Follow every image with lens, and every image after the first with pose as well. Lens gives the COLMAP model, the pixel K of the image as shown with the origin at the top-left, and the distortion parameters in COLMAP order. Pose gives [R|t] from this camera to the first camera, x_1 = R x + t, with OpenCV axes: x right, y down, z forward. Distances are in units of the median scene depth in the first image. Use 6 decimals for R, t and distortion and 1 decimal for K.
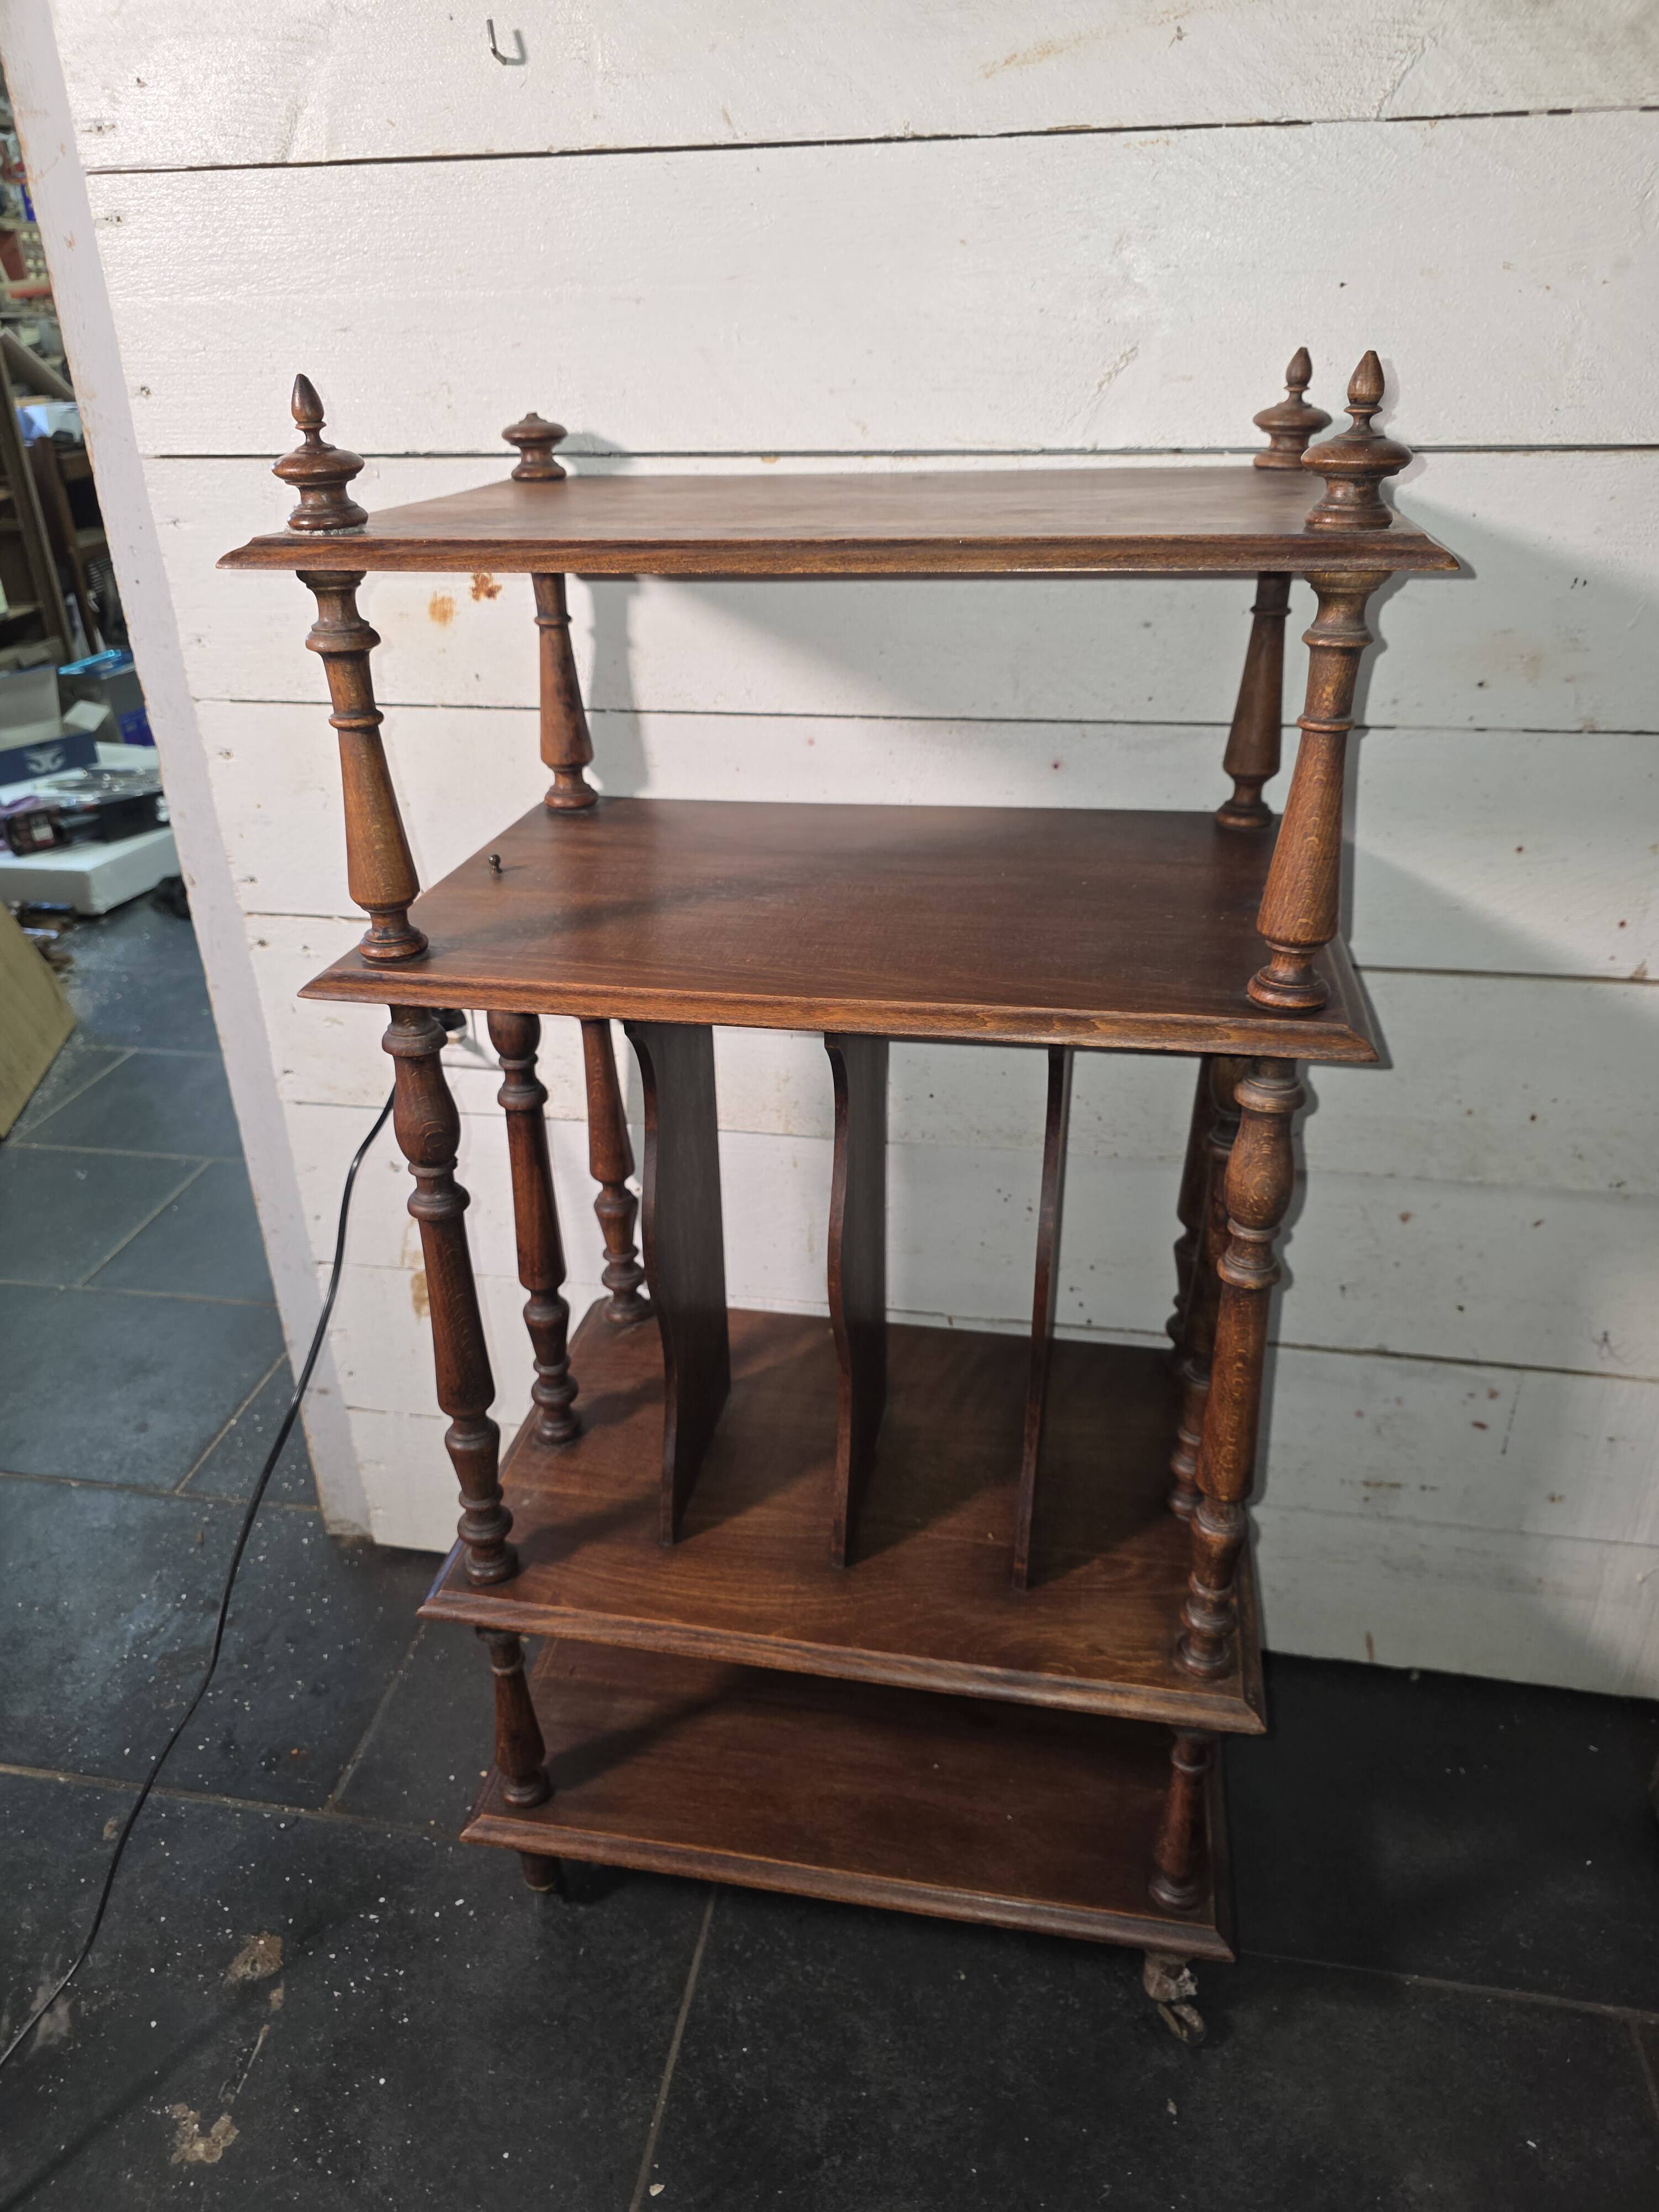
lens RADIAL K [[1502.1, 0, 811.1], [0, 1502.1, 1117.4], [0, 0, 1]] dist [0.026228, -0.020105]
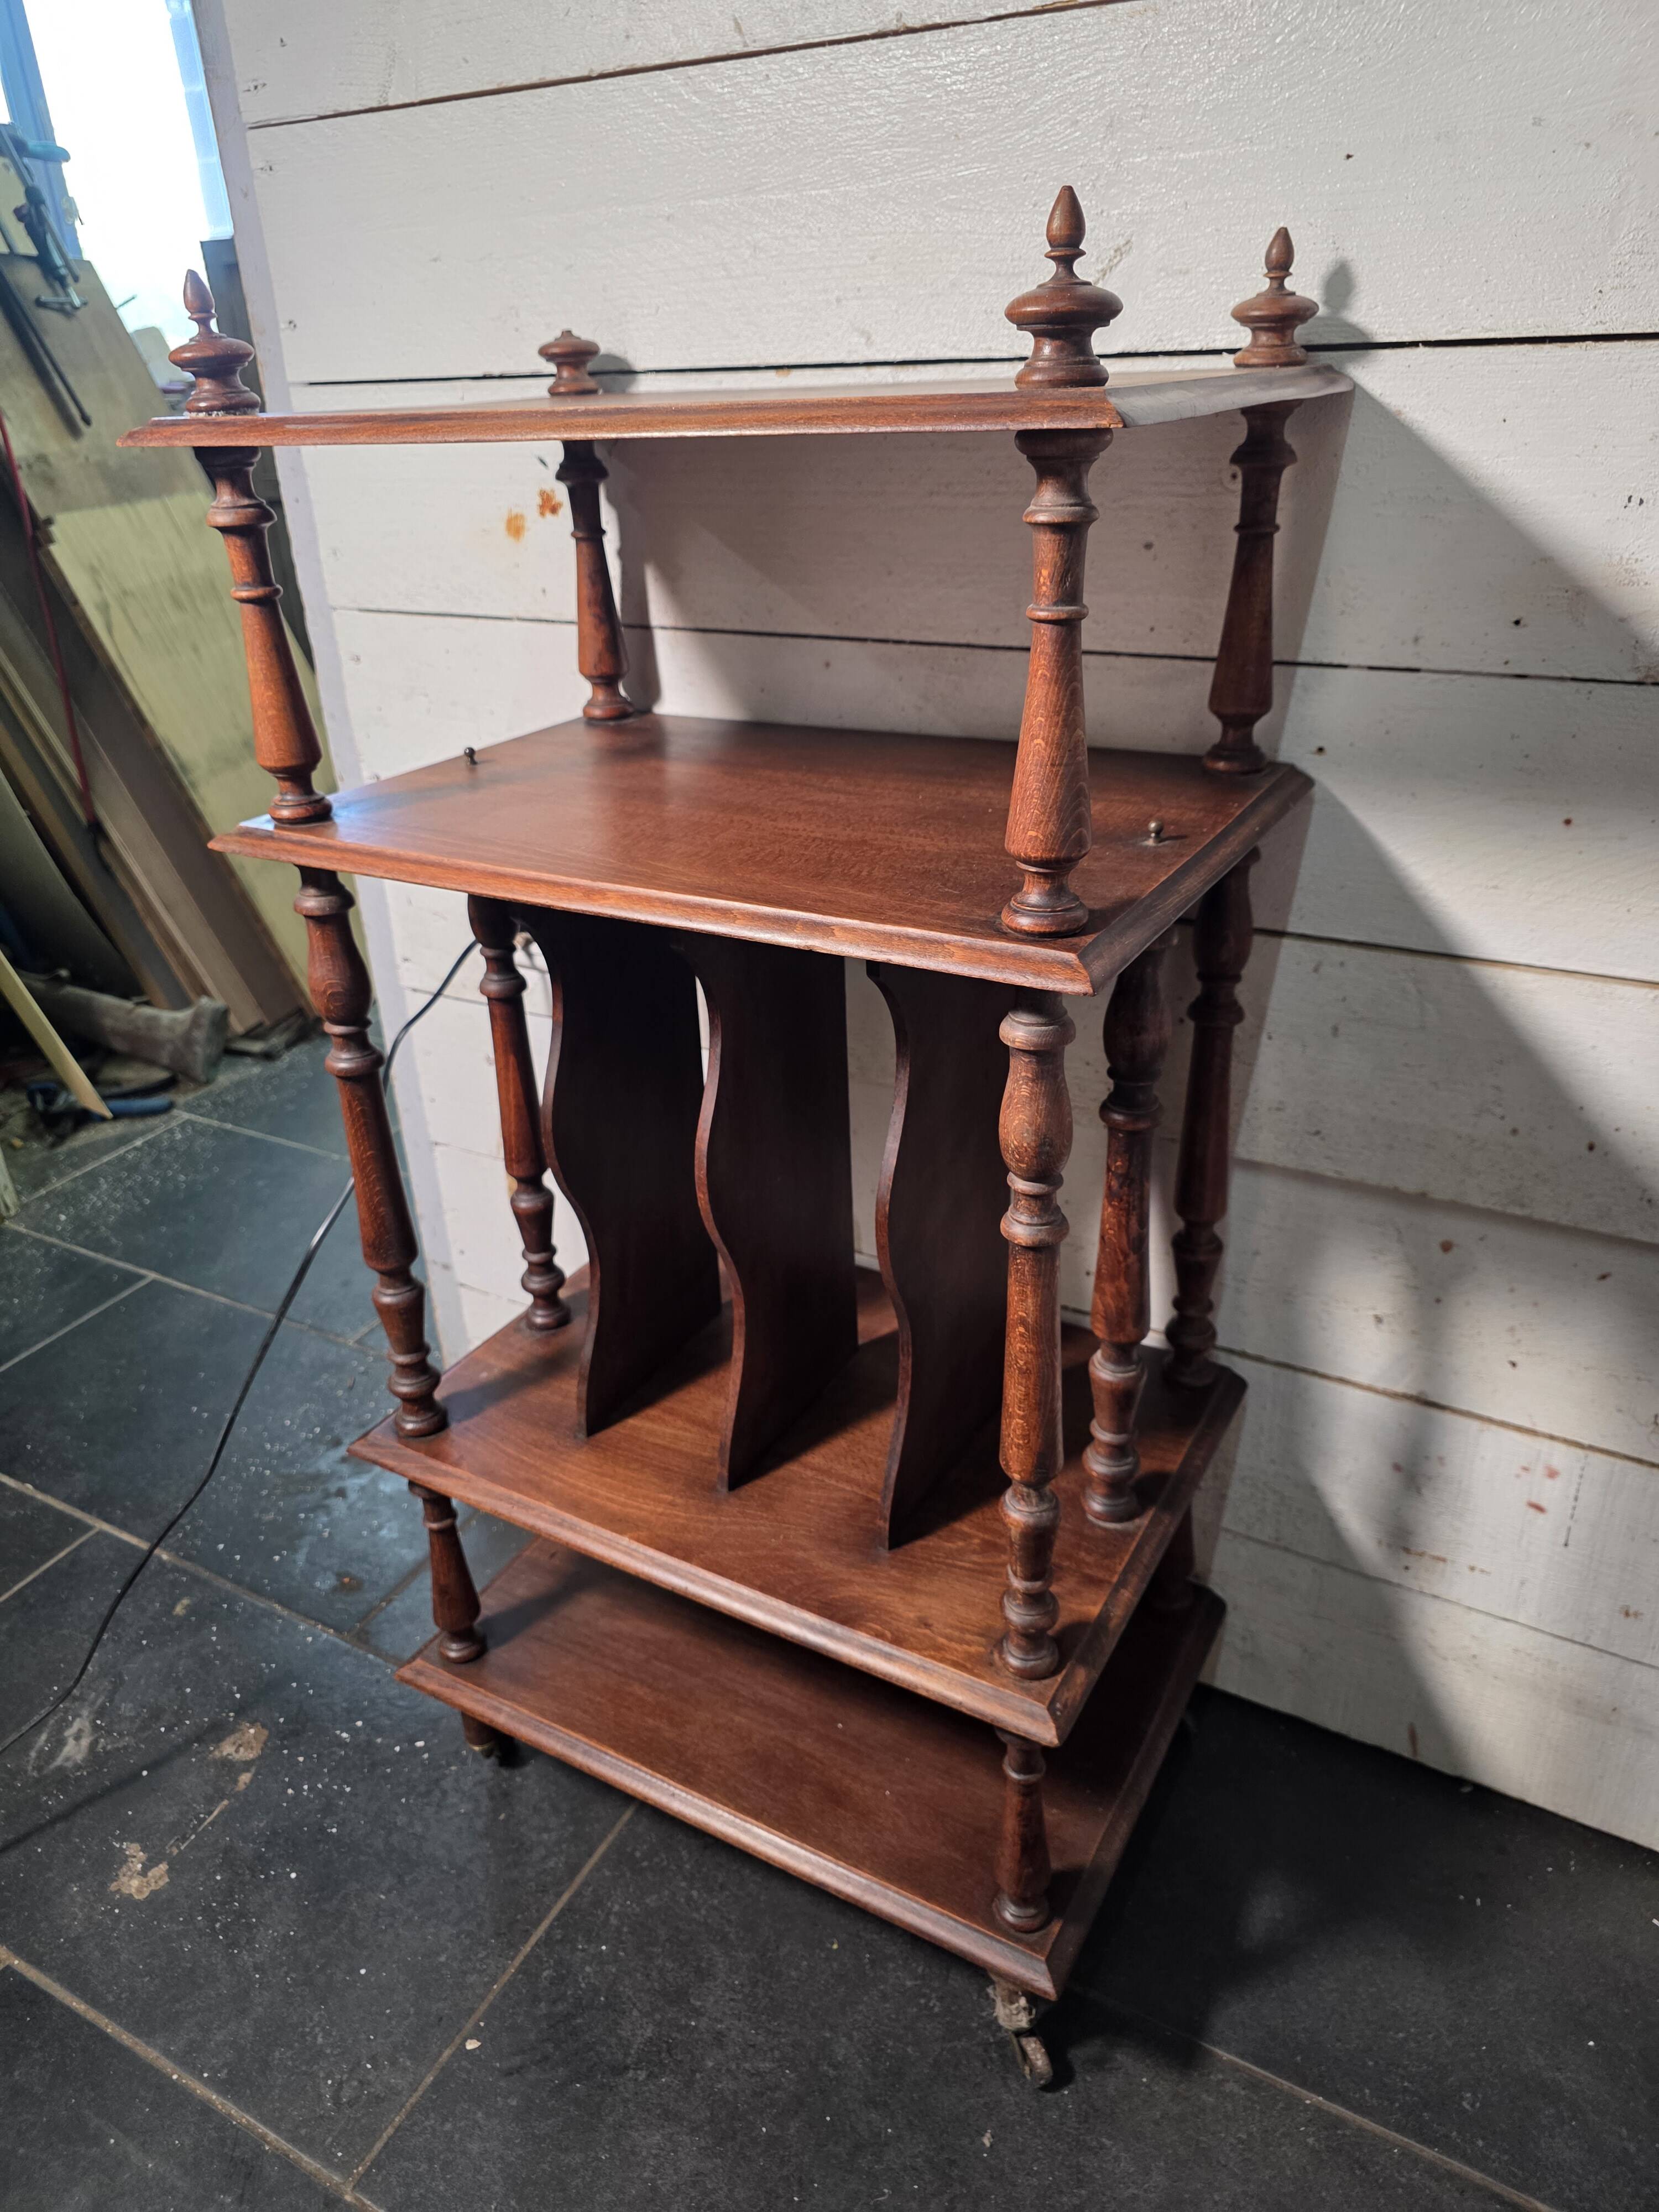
lens RADIAL K [[1502.4, 0, 822.7], [0, 1502.4, 1114.3], [0, 0, 1]] dist [0.028297, -0.023396]
pose [[0.945379, 0.132232, -0.297950, 0.338946], [-0.133656, 0.990904, 0.015685, 0.027995], [0.297314, 0.024995, 0.954453, 0.064192]]
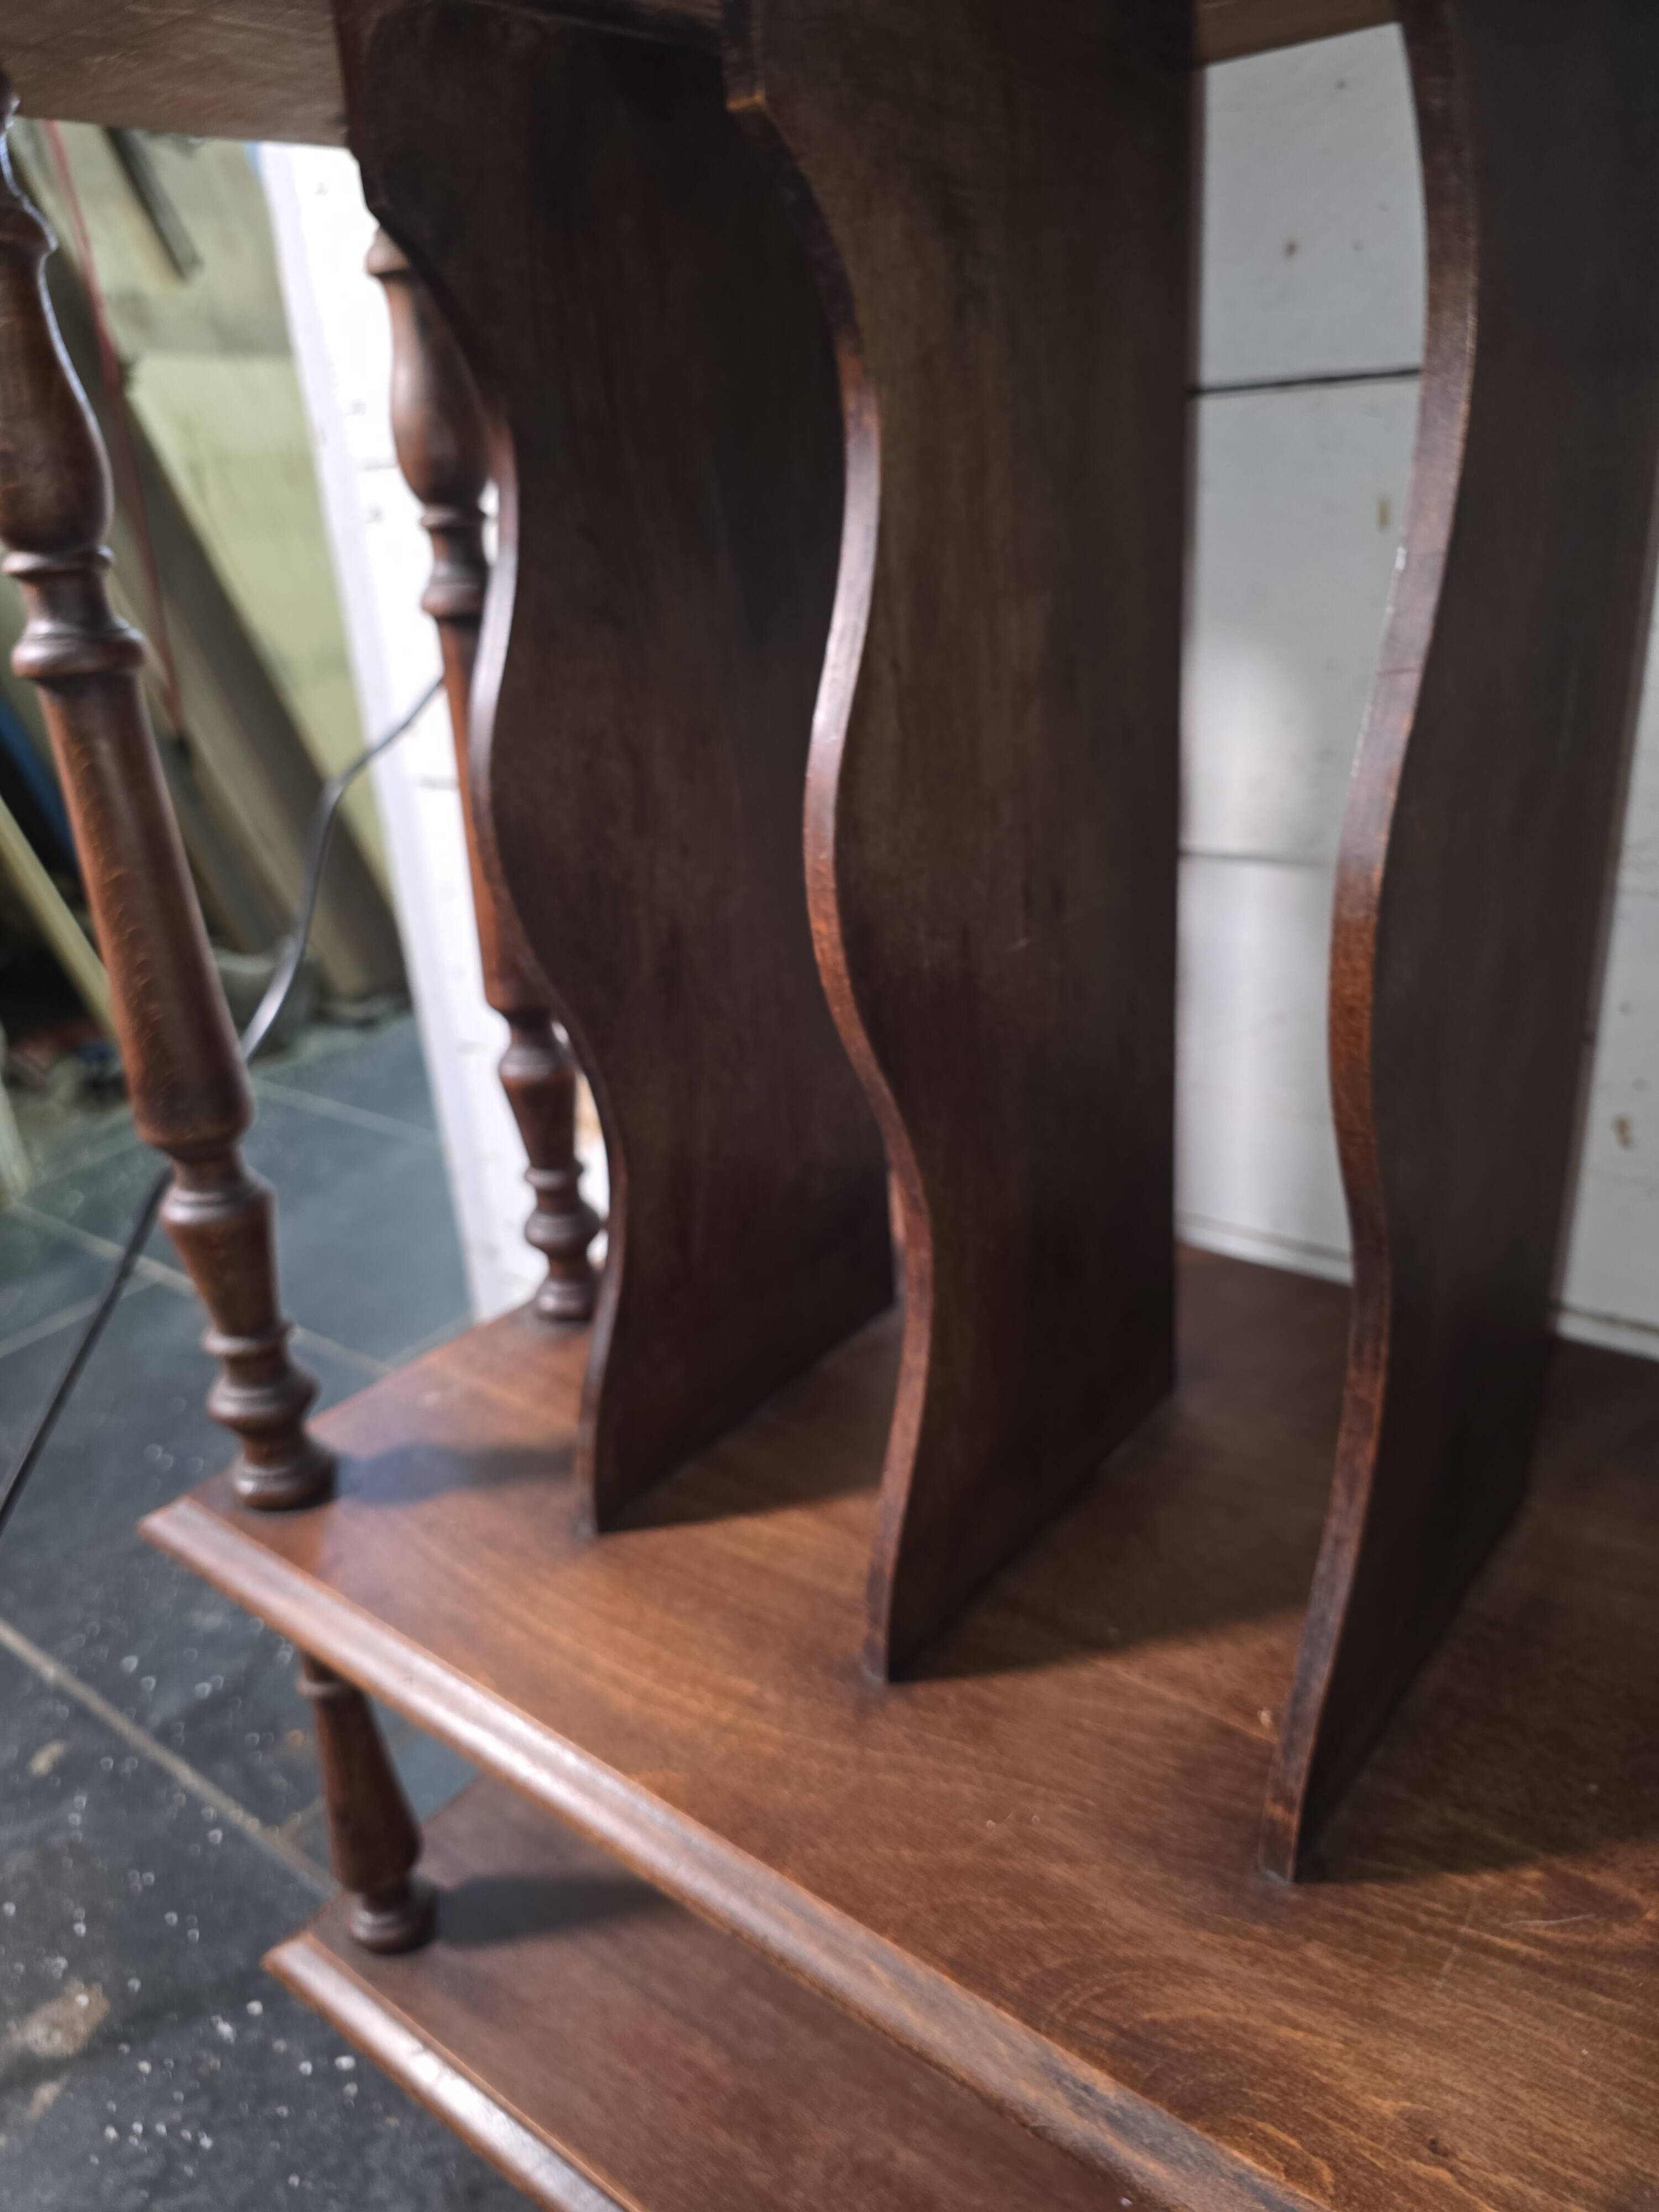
lens RADIAL K [[1554.1, 0, 820.7], [0, 1554.1, 1108.6], [0, 0, 1]] dist [-0.019699, 0.002885]
pose [[0.888519, 0.134213, -0.438773, 0.173319], [-0.158050, 0.987266, -0.018065, 0.147354], [0.430761, 0.085399, 0.898416, 0.576114]]
